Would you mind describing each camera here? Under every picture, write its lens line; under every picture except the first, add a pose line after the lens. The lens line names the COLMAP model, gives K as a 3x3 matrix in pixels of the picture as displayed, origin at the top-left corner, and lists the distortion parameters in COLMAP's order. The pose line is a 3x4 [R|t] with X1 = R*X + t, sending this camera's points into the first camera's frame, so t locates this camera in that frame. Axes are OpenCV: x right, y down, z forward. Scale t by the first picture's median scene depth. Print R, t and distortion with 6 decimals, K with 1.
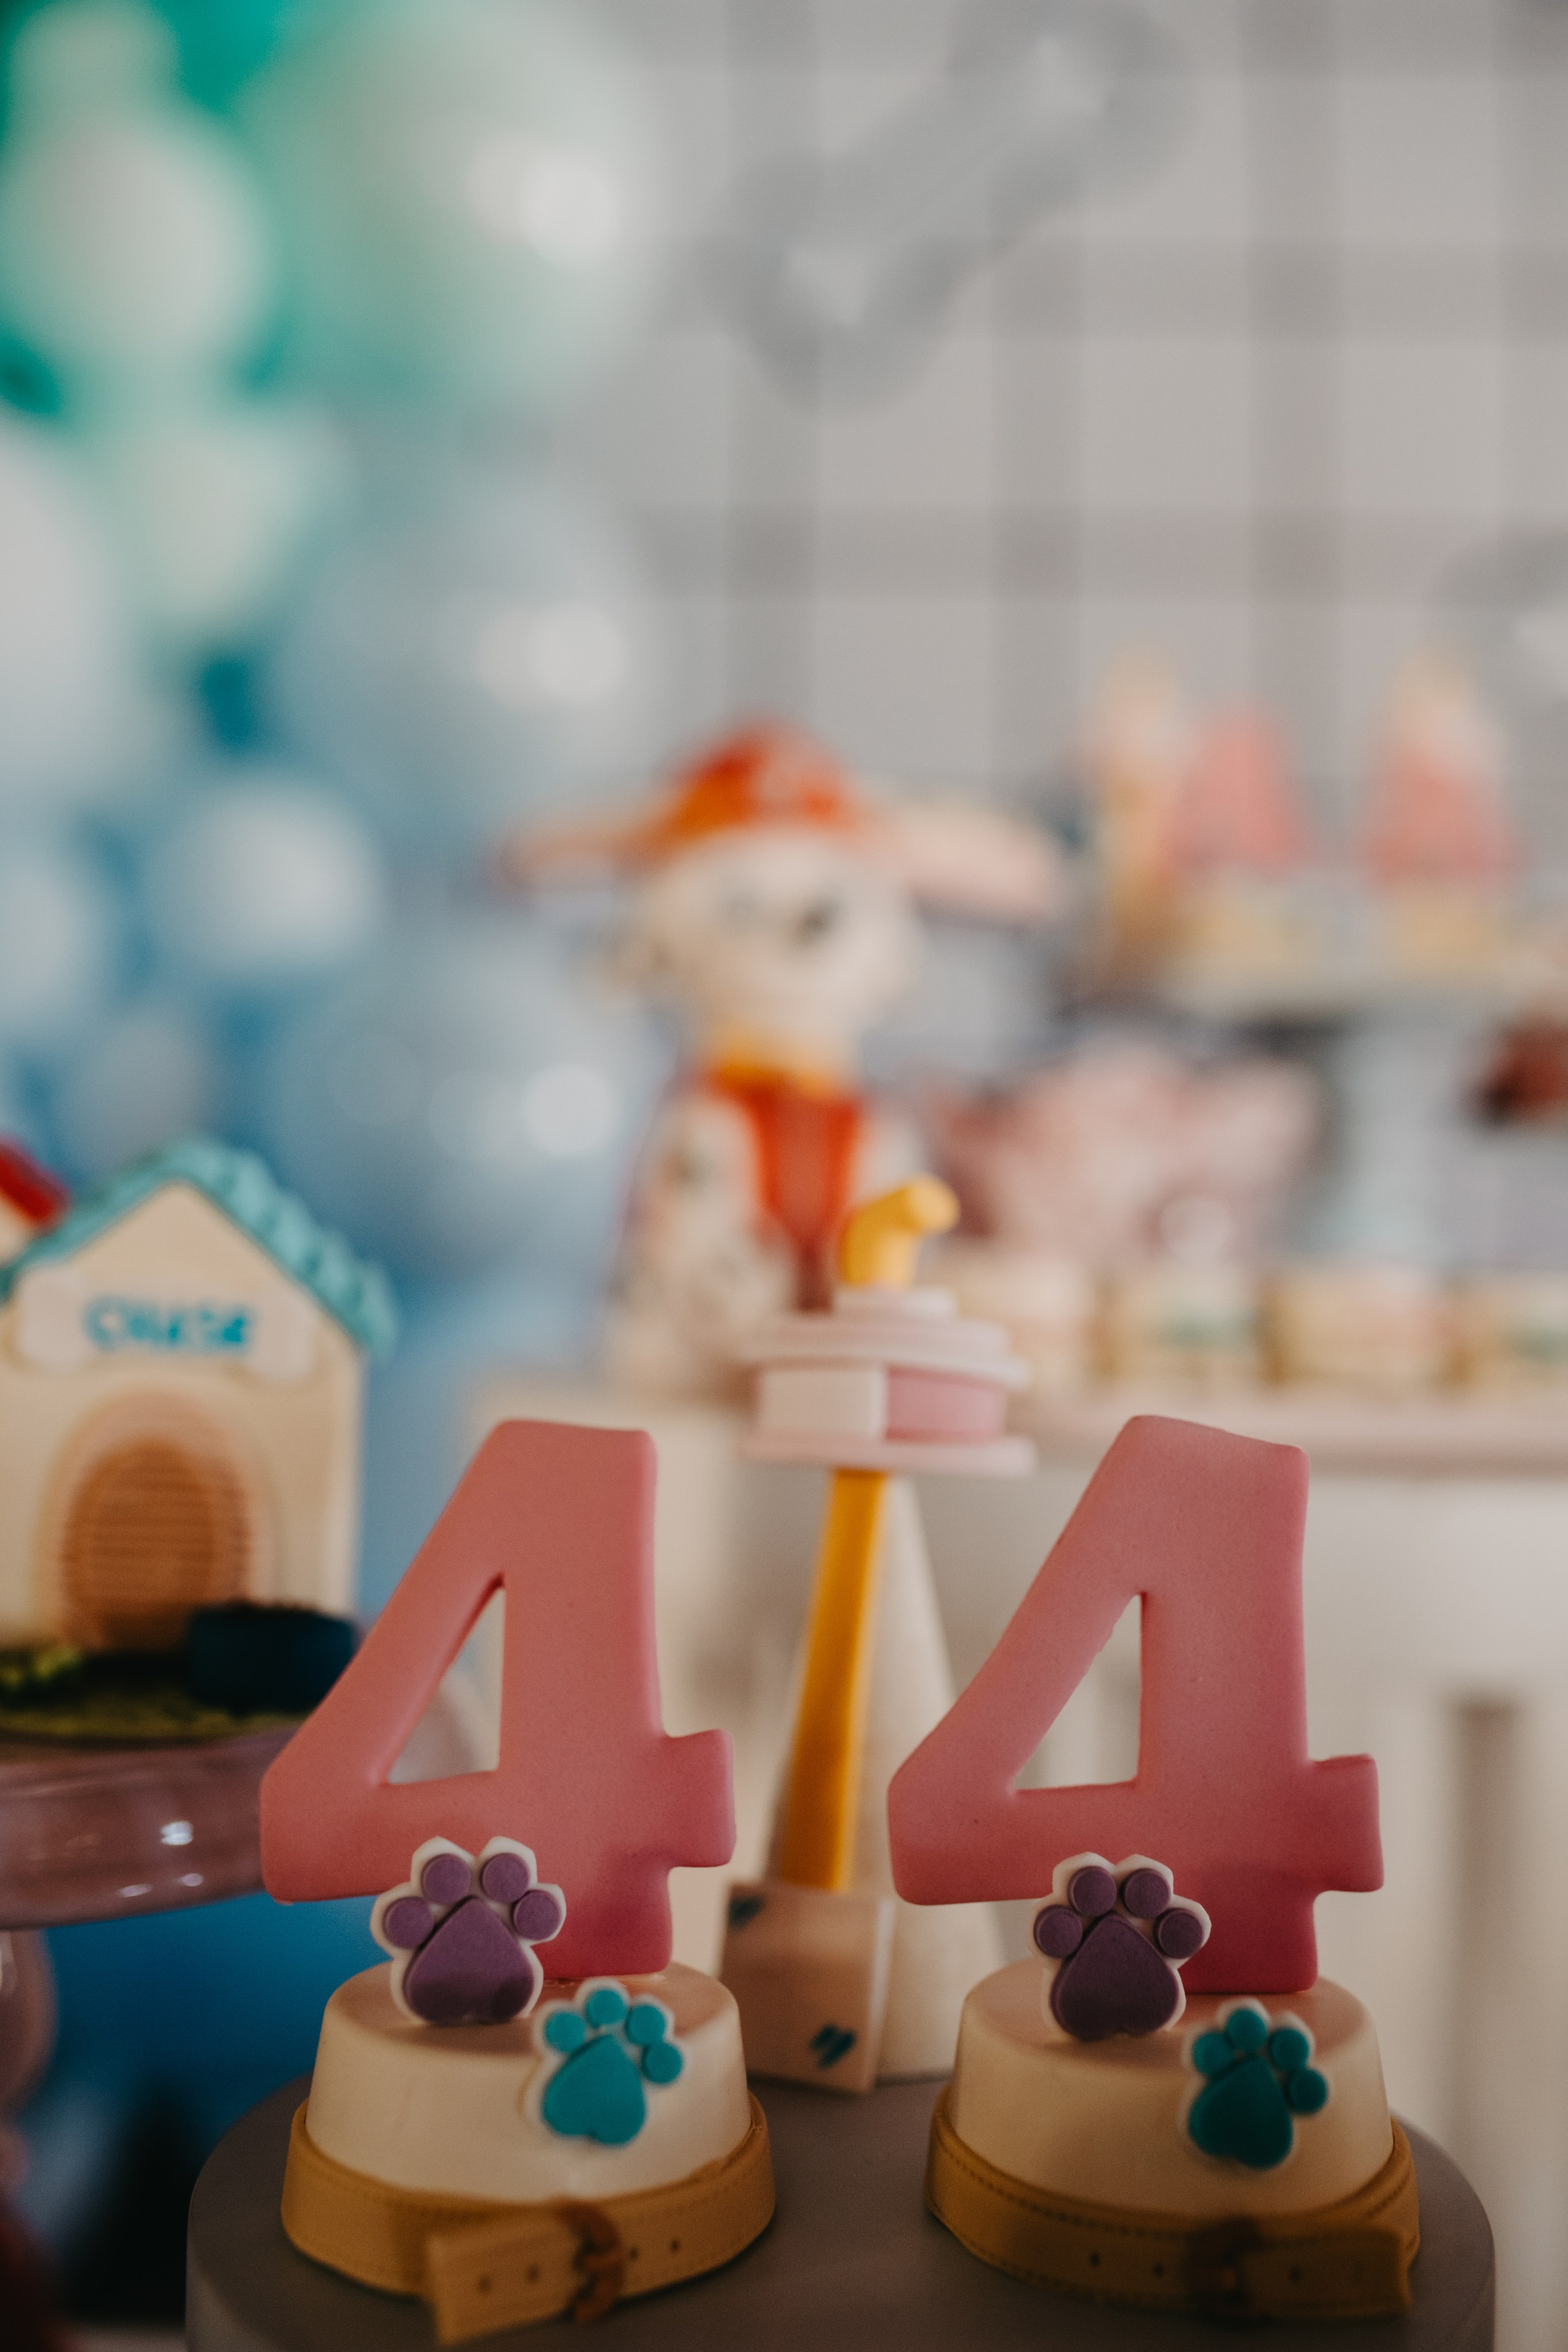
lens RADIAL K [[2444.9, 0, 784.0], [0, 2444.9, 1176.0], [0, 0, 1]] dist [-0.083727, 0.154043]
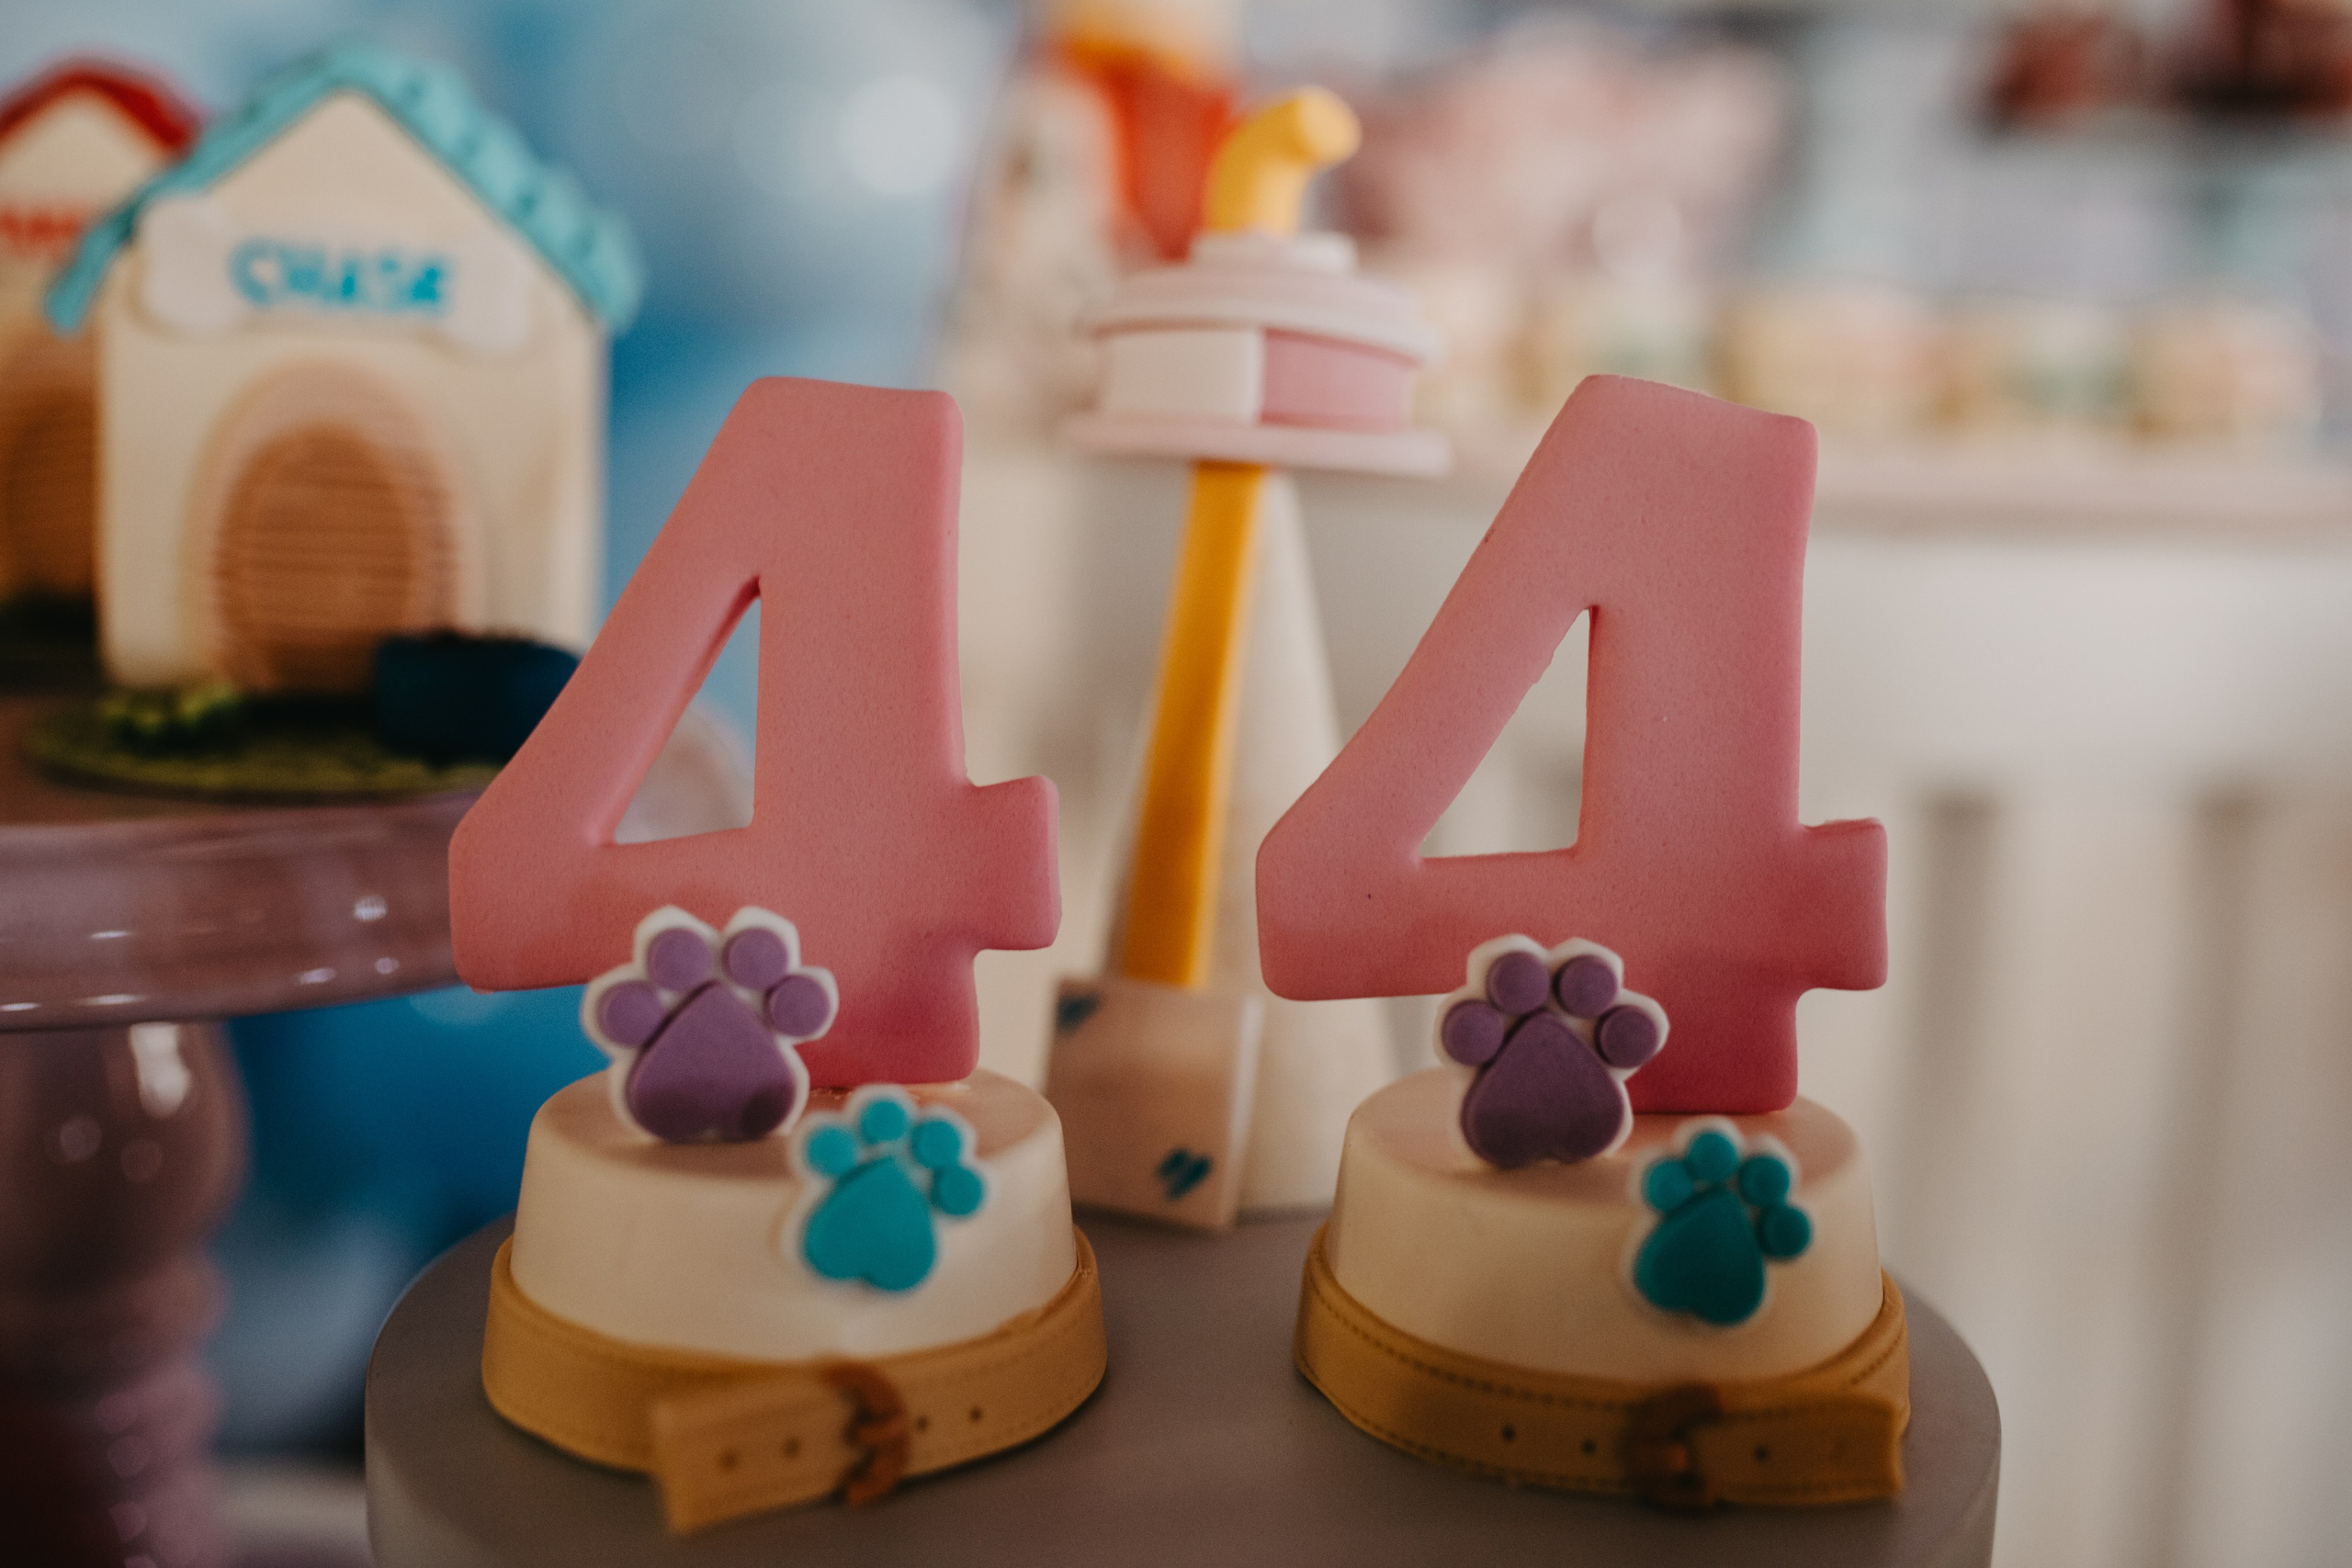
lens RADIAL K [[2444.7, 0, 1176.0], [0, 2444.7, 784.0], [0, 0, 1]] dist [-0.083727, 0.154043]
pose [[0.999951, 0.008666, 0.004686, 0.013662], [-0.009371, 0.983475, 0.180804, 0.092208], [-0.003042, -0.180839, 0.983508, 0.245988]]
